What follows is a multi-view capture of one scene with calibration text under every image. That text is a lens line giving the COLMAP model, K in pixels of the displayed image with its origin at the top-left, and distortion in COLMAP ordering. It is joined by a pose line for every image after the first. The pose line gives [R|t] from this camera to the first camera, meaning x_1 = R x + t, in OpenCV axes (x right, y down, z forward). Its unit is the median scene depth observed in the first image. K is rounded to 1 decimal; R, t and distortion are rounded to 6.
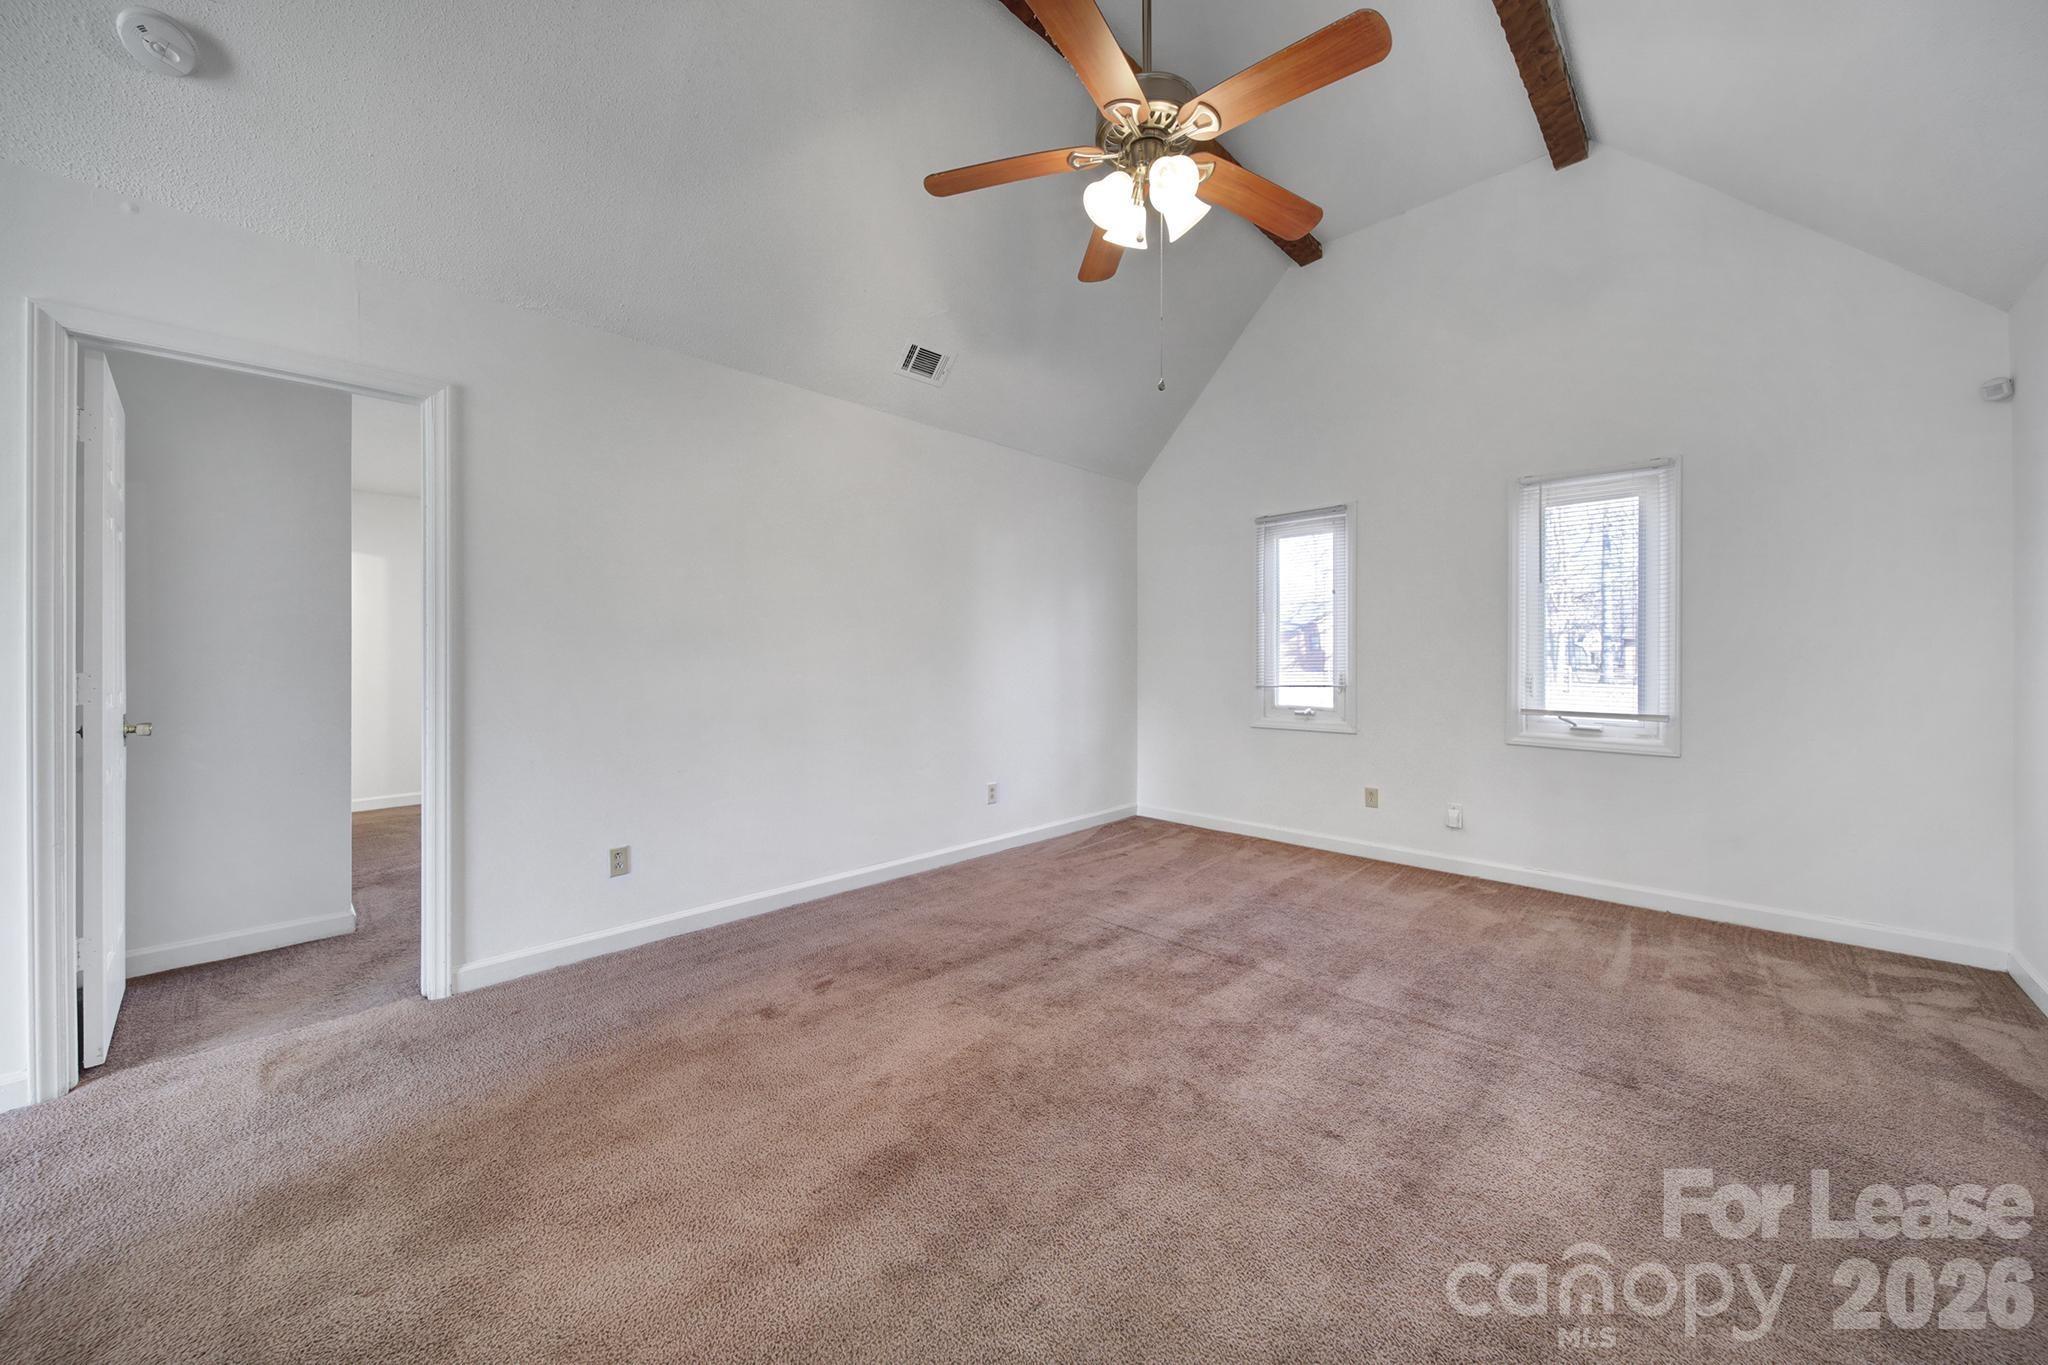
lens RADIAL K [[730.1, 0, 1018.0], [0, 730.1, 673.0], [0, 0, 1]] dist [-0.000455, -0.000073]
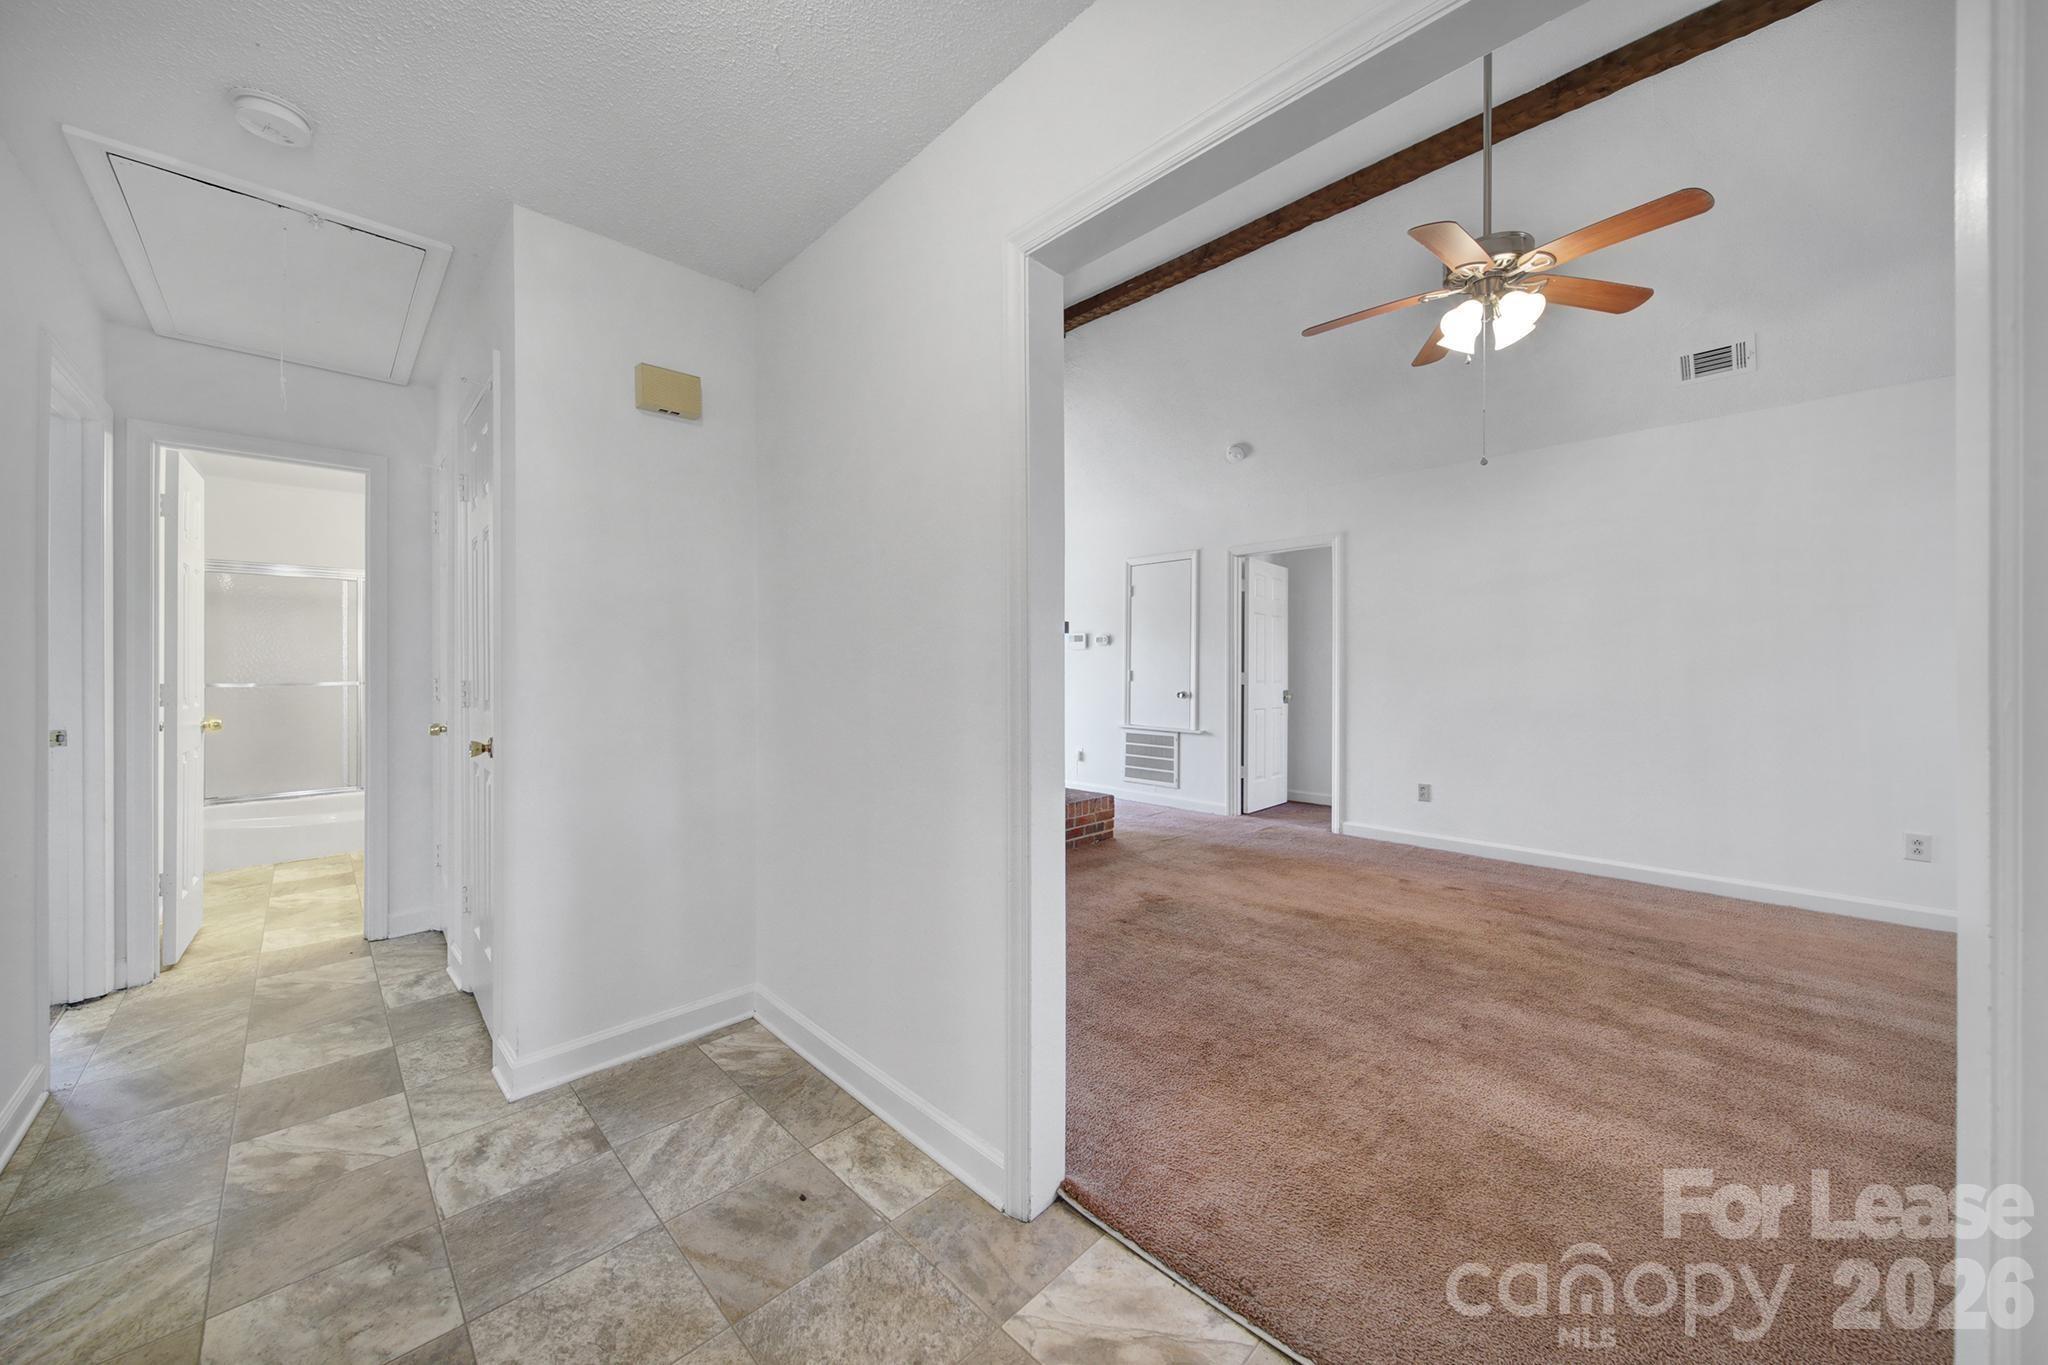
lens RADIAL K [[730.1, 0, 1018.0], [0, 730.1, 673.0], [0, 0, 1]] dist [-0.000455, -0.000073]
pose [[-0.031611, 0.004691, -0.999489, 1.387958], [-0.019344, 0.999799, 0.005304, -0.002656], [0.999313, 0.019502, -0.031514, 0.165569]]
